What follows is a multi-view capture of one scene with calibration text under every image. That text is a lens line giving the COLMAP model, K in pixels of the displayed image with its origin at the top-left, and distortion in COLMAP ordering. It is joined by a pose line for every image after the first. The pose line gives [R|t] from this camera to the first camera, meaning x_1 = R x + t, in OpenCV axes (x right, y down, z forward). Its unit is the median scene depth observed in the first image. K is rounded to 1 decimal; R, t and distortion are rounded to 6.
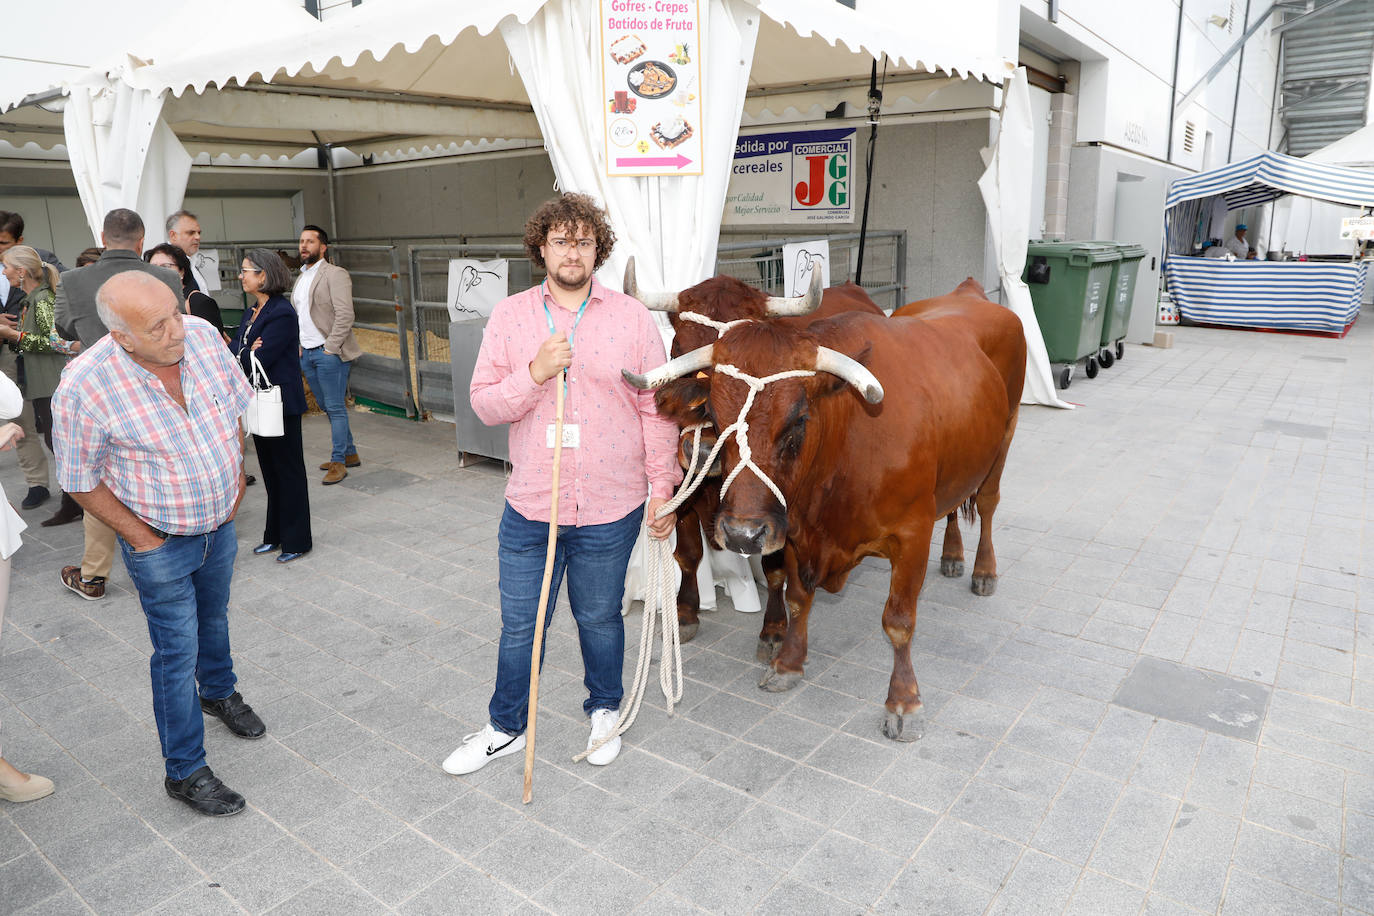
lens RADIAL K [[933.2, 0, 687.0], [0, 933.2, 458.0], [0, 0, 1]] dist [-0.131909, 0.091652]
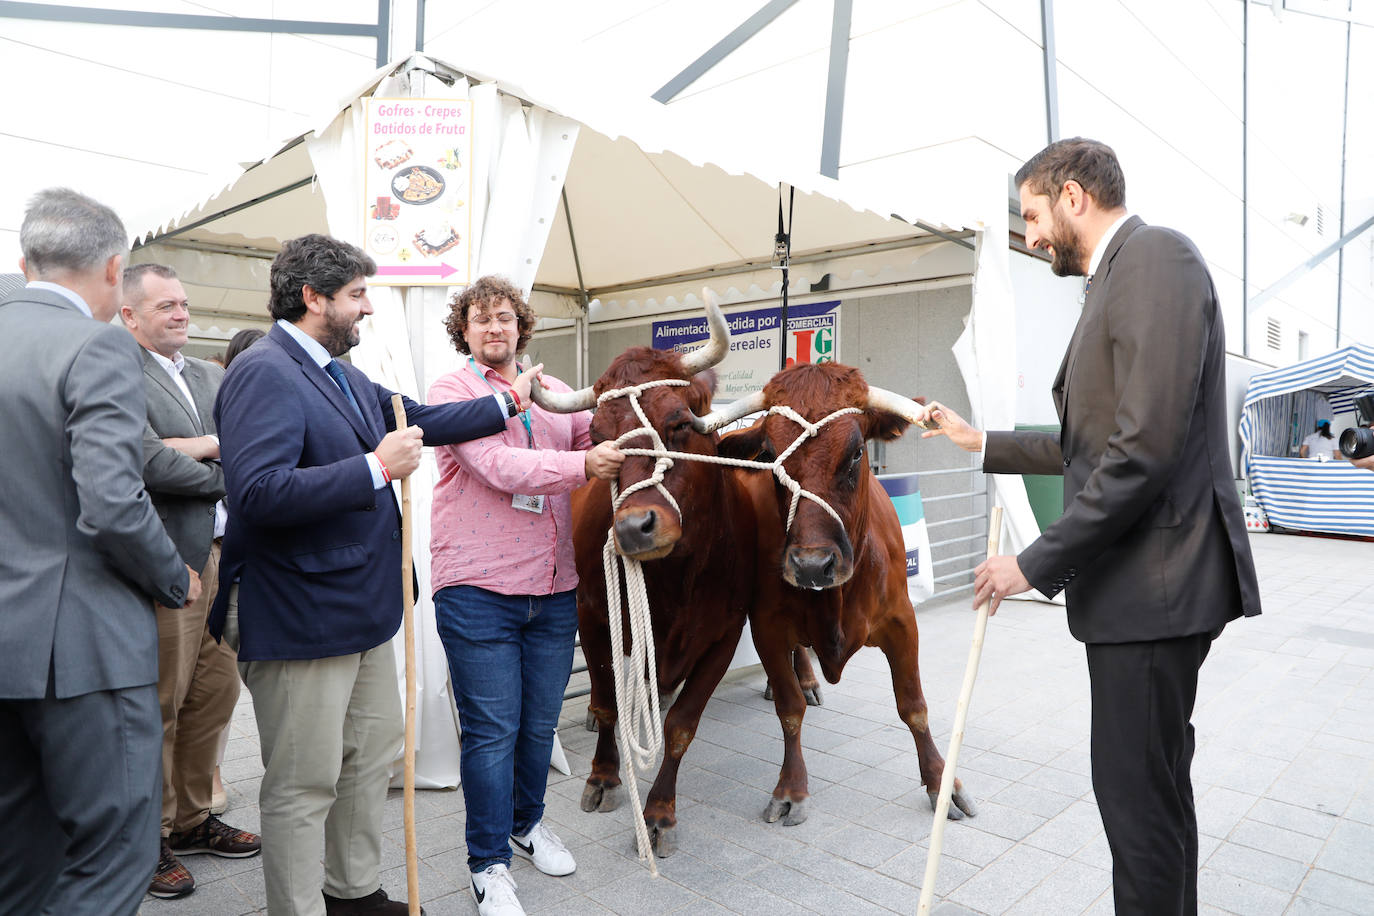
lens RADIAL K [[933.2, 0, 687.0], [0, 933.2, 458.0], [0, 0, 1]] dist [-0.131909, 0.091652]
pose [[0.989499, 0.028115, -0.141778, 0.169939], [-0.059651, 0.972903, -0.223388, 0.021841], [0.131655, 0.229499, 0.964364, 0.092736]]
